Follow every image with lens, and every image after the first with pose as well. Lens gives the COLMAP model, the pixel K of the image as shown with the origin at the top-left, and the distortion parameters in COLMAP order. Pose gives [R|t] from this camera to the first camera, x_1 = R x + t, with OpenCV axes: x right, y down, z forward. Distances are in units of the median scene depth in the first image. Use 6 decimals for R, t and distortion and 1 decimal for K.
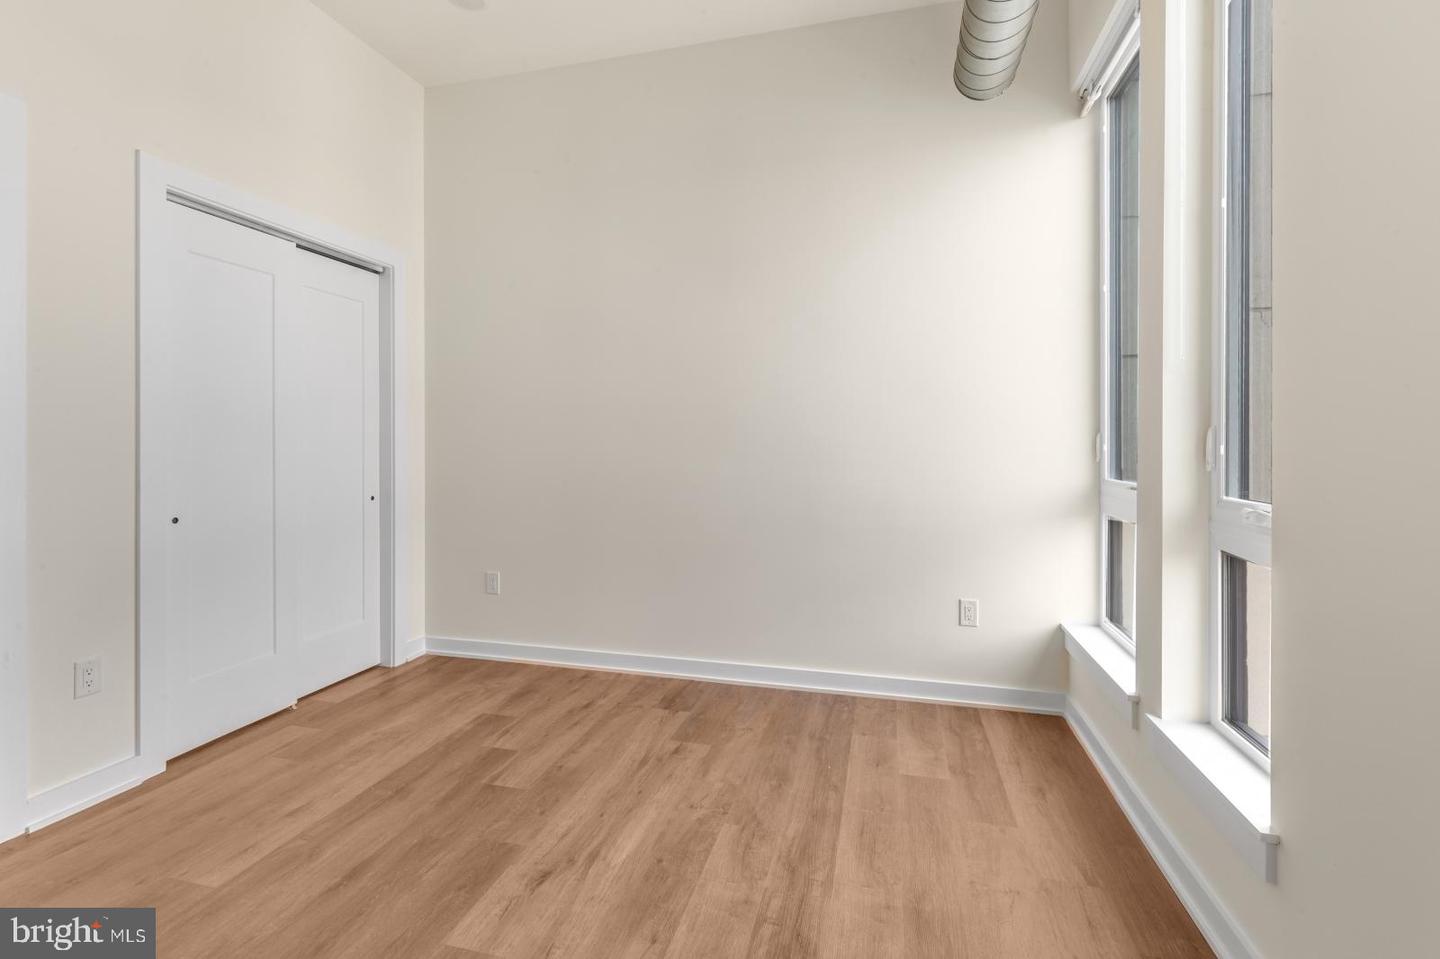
lens RADIAL K [[664.2, 0, 706.6], [0, 664.2, 432.2], [0, 0, 1]] dist [0.001215, 0.000031]
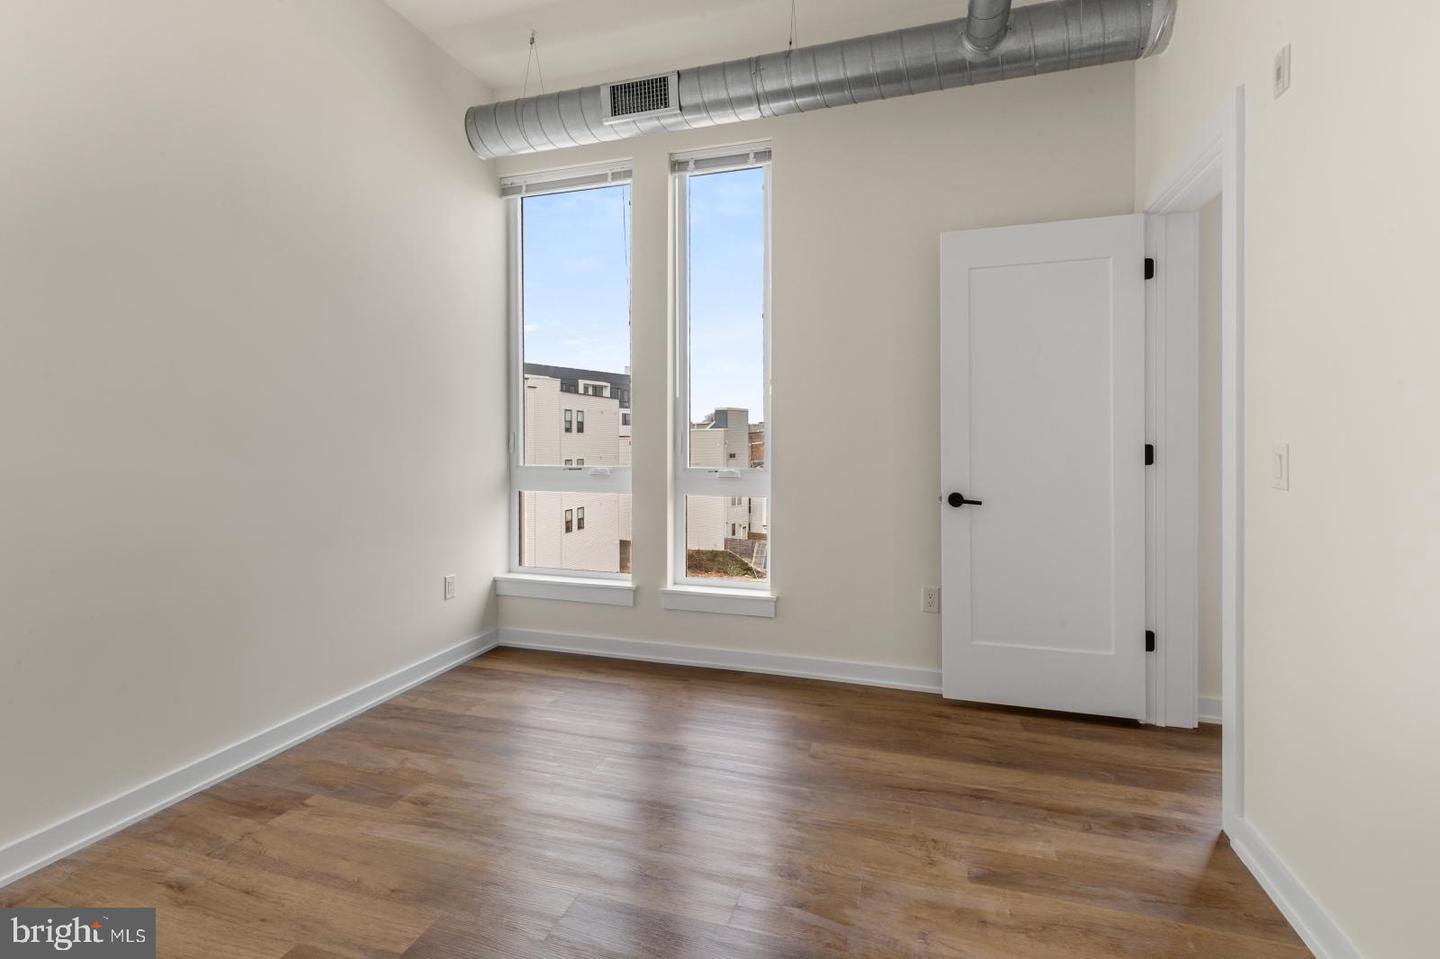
lens RADIAL K [[685.4, 0, 701.4], [0, 685.4, 439.0], [0, 0, 1]] dist [0.005024, -0.001482]
pose [[0.048564, -0.004150, 0.998811, -0.832447], [-0.023128, 0.999719, 0.005279, 0.002084], [-0.998552, -0.023357, 0.048455, 0.565175]]
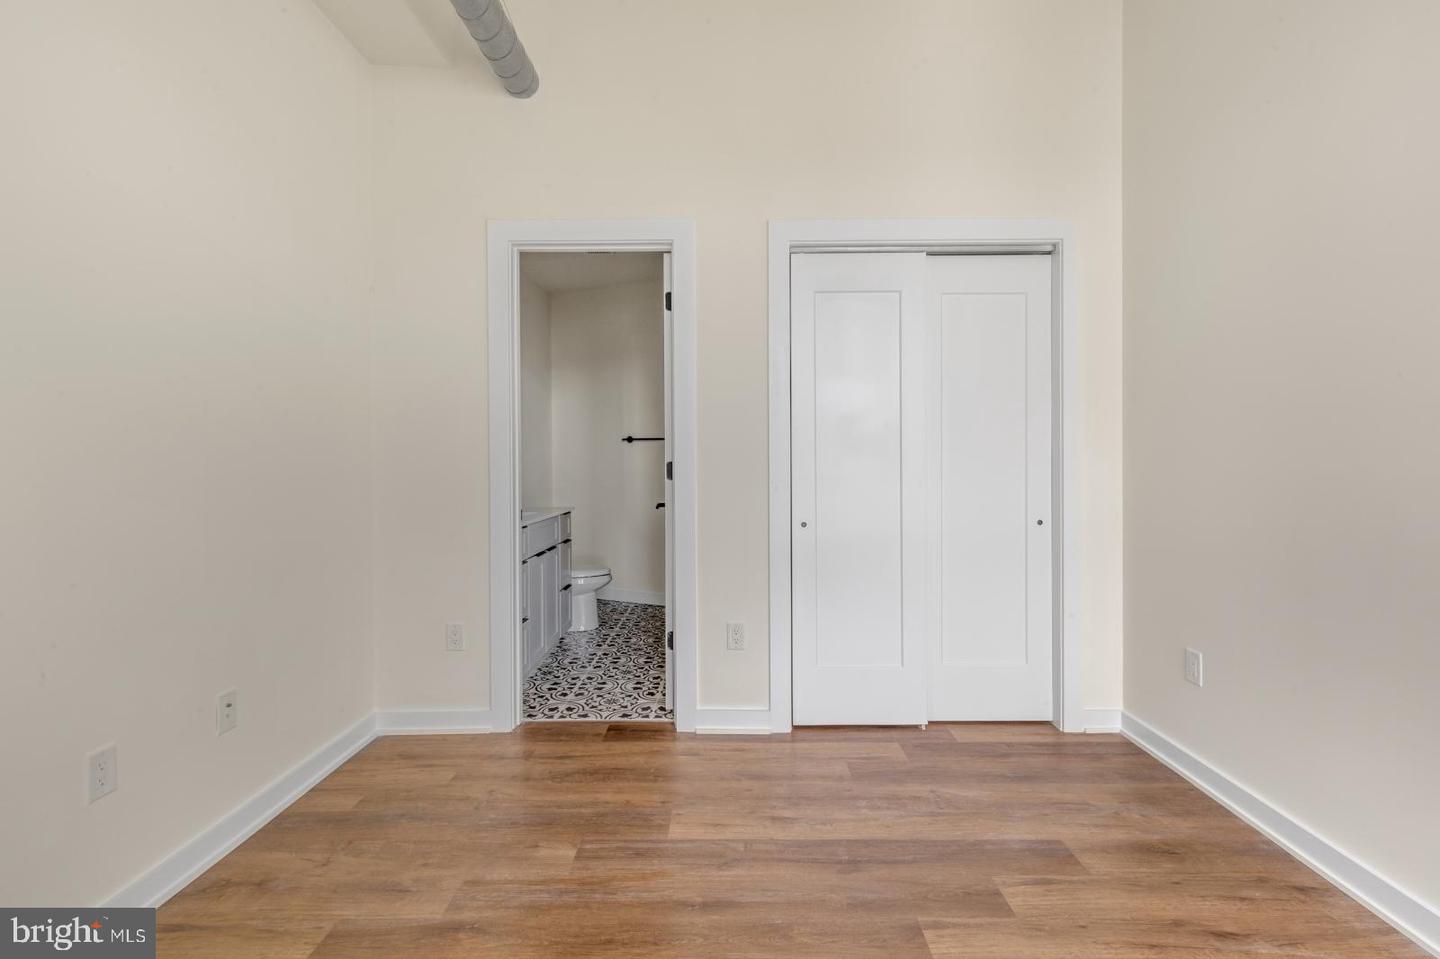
lens RADIAL K [[664.2, 0, 731.3], [0, 664.2, 459.0], [0, 0, 1]] dist [0.001215, 0.000031]
pose [[0.267339, 0.007124, -0.963576, 0.268567], [0.019311, 0.999732, 0.012749, -0.000389], [0.963409, -0.022016, 0.267130, 0.514744]]
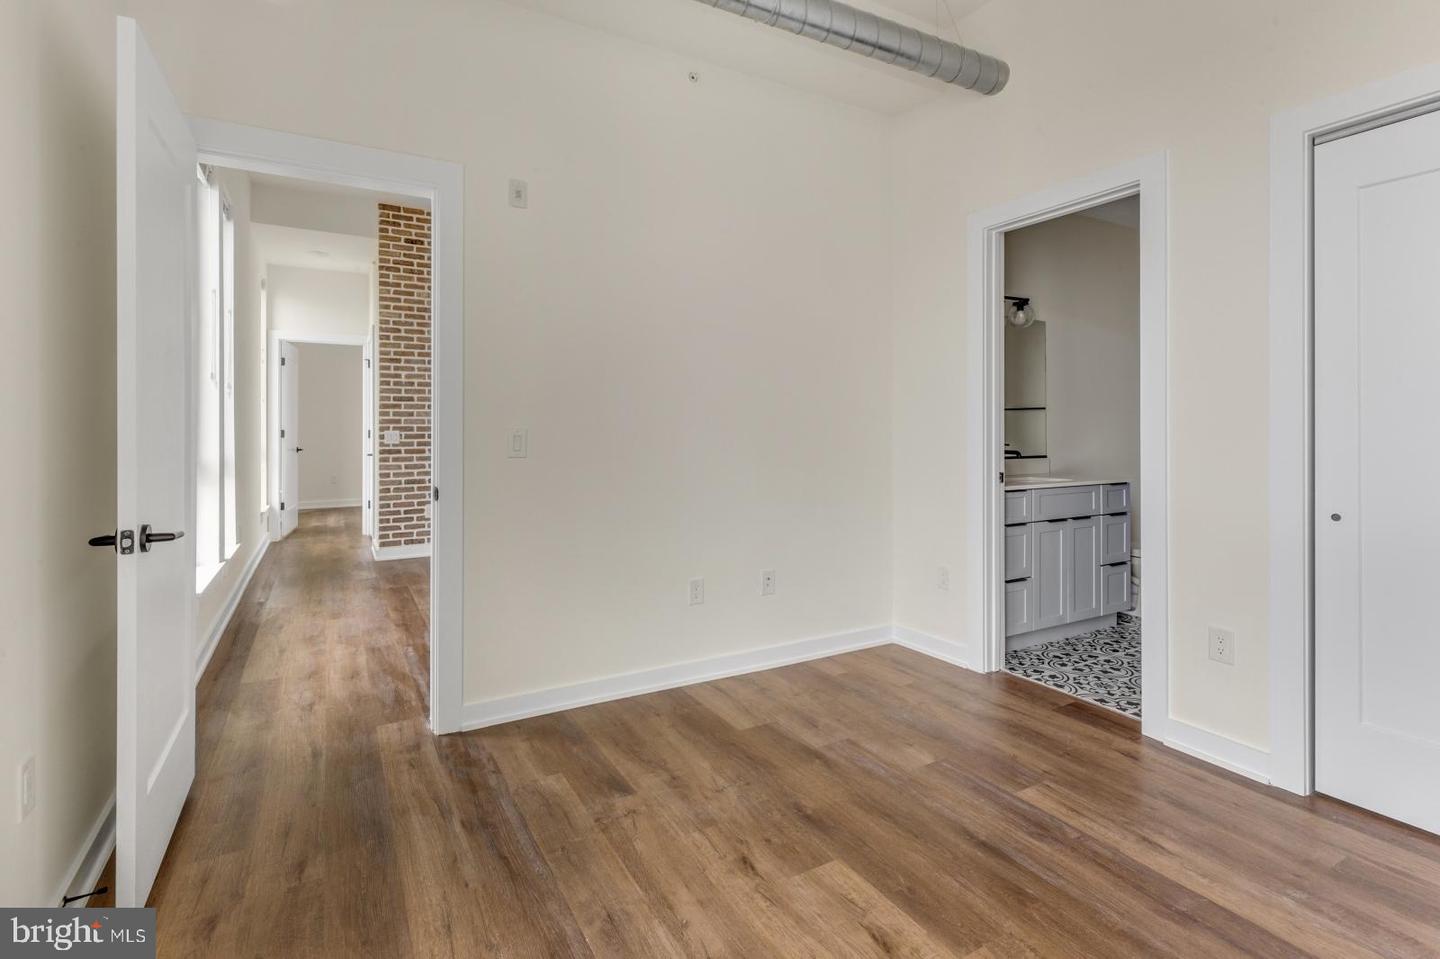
lens RADIAL K [[685.4, 0, 711.1], [0, 685.4, 421.5], [0, 0, 1]] dist [0.005024, -0.001482]
pose [[-0.706005, -0.000963, -0.708207, 0.343910], [0.015023, 0.999754, -0.016335, 0.011583], [0.708048, -0.022172, -0.705816, 0.961242]]
